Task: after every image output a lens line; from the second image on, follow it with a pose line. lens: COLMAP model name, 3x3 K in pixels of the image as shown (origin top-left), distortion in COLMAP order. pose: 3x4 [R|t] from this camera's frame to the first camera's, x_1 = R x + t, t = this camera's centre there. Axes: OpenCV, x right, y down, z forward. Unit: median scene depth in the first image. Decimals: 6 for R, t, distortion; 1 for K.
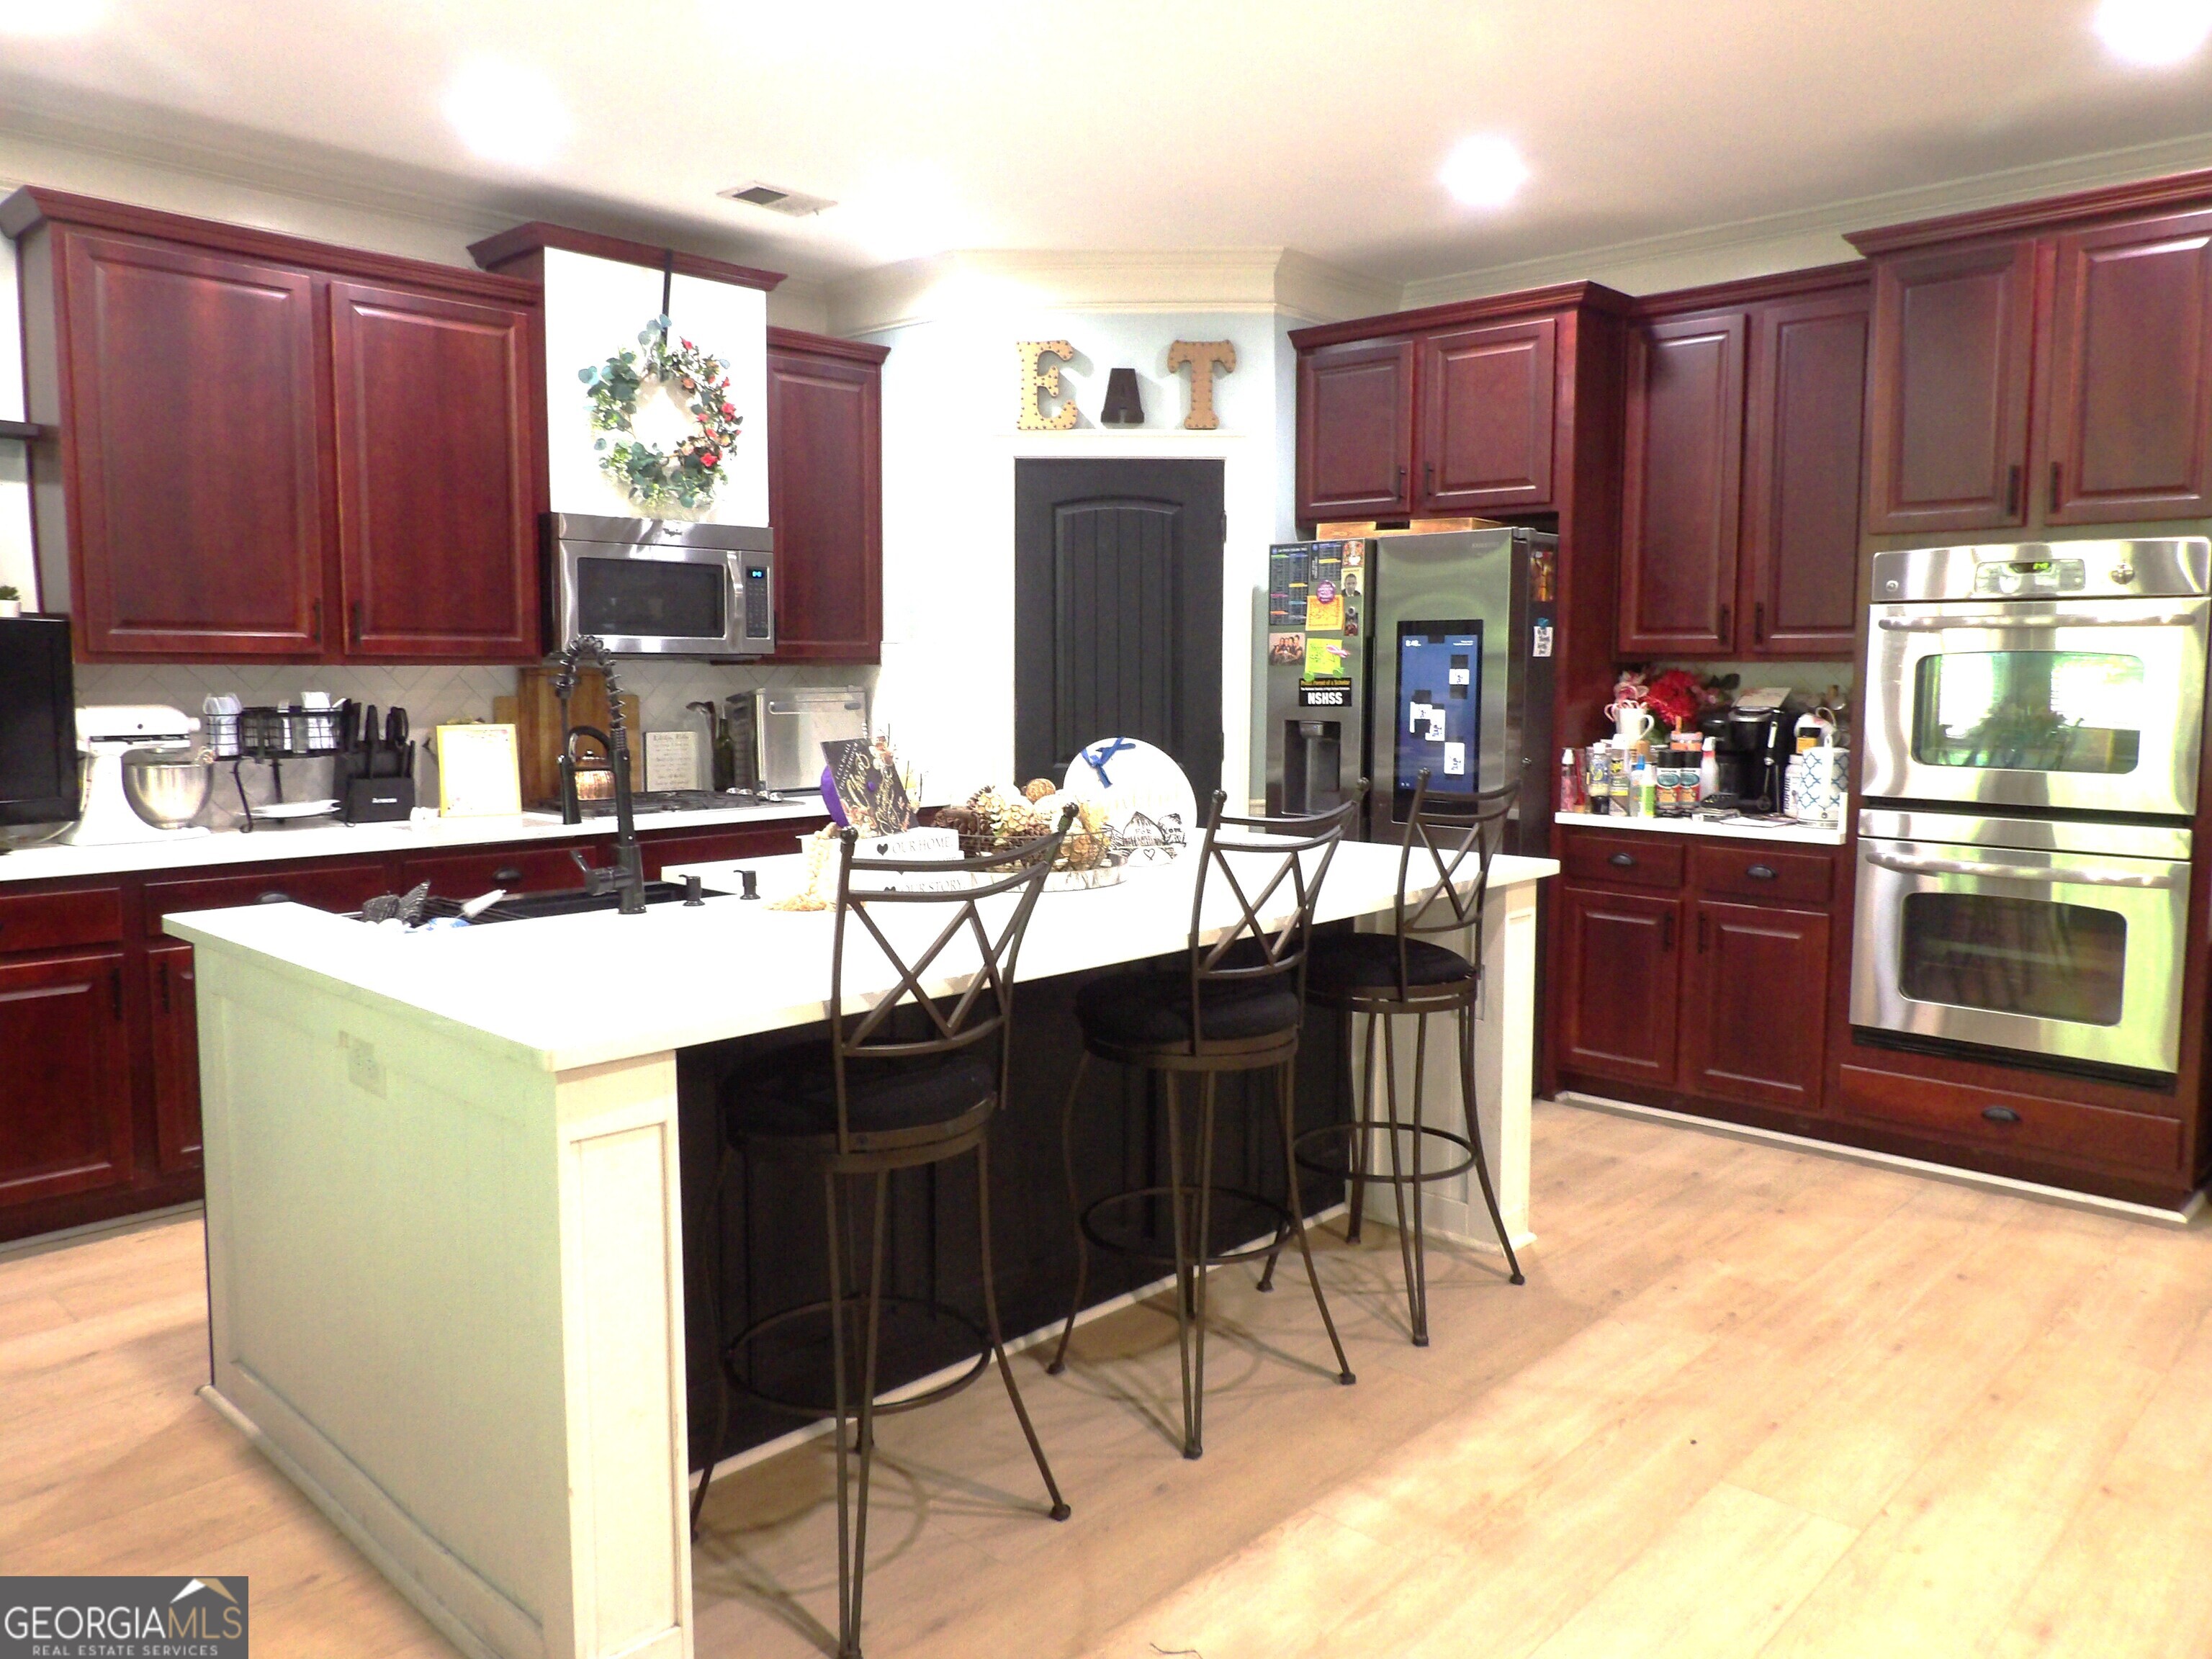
lens RADIAL K [[1585.3, 0, 1102.2], [0, 1585.3, 828.9], [0, 0, 1]] dist [-0.020109, 0.019444]
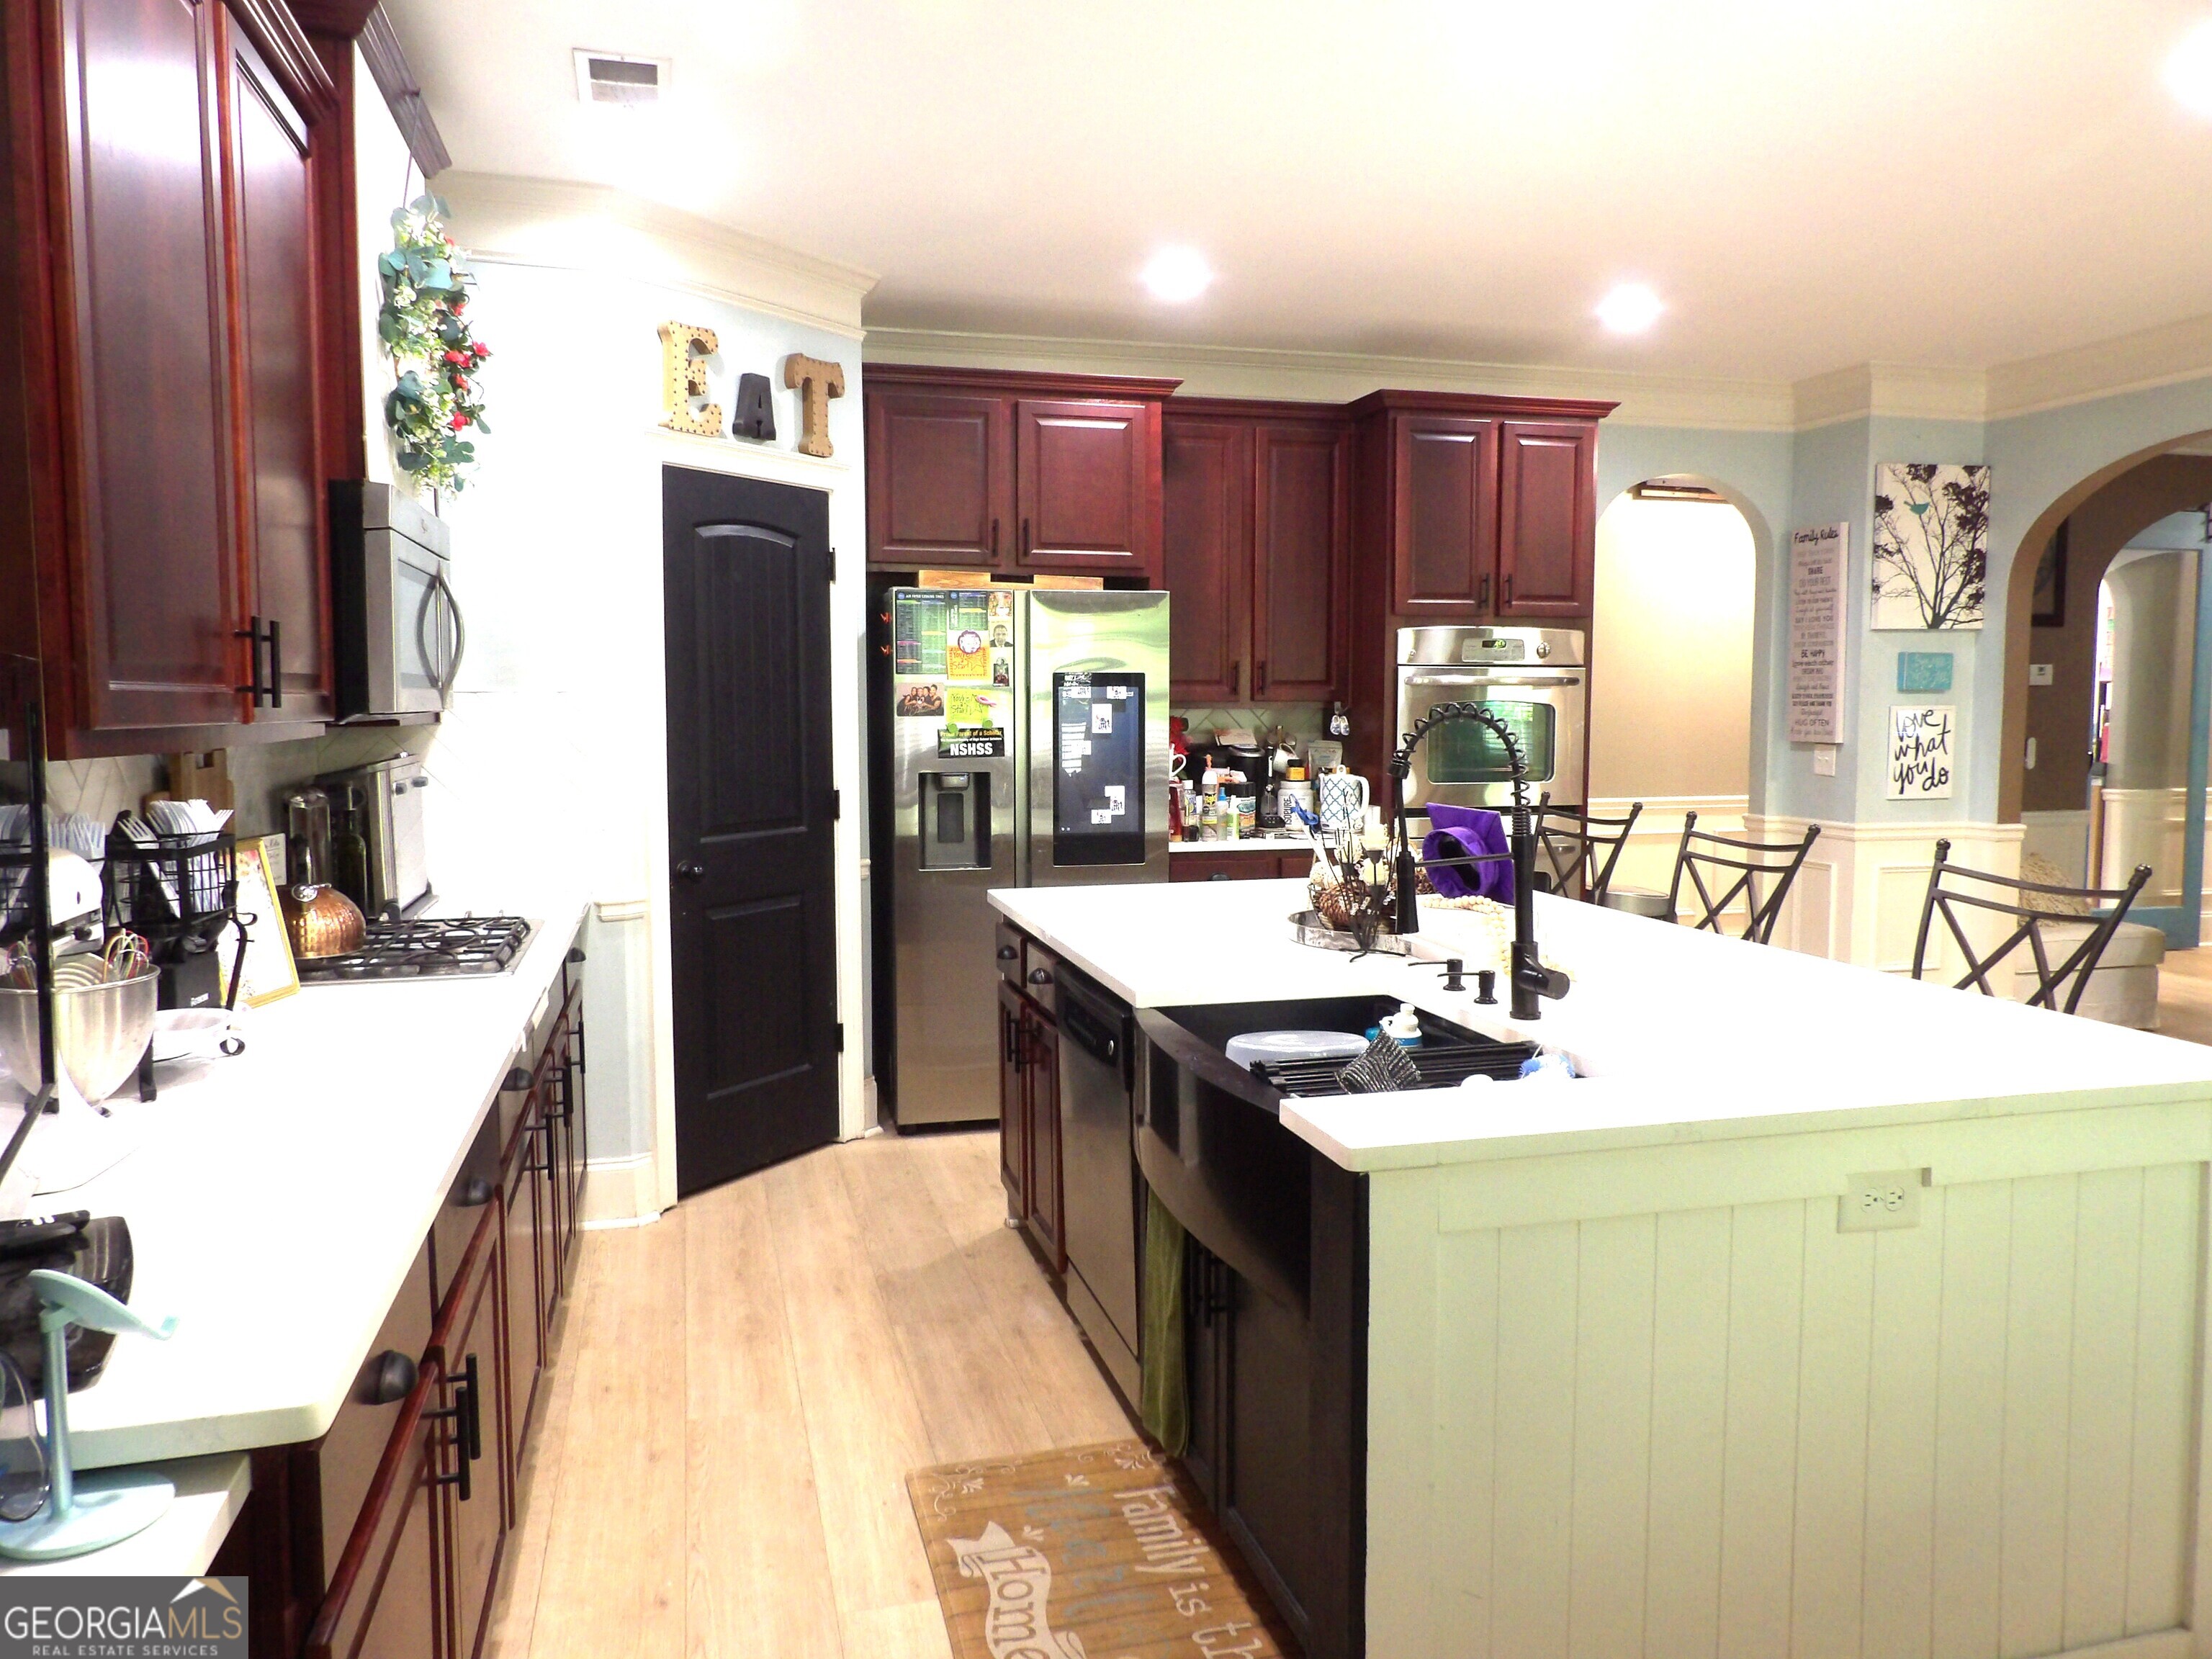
lens RADIAL K [[1585.3, 0, 1101.7], [0, 1585.3, 831.6], [0, 0, 1]] dist [-0.020109, 0.019444]
pose [[0.531163, -0.073197, 0.844102, -0.698340], [0.092281, 0.995332, 0.028242, -0.055242], [-0.842229, 0.062894, 0.535438, 0.435428]]
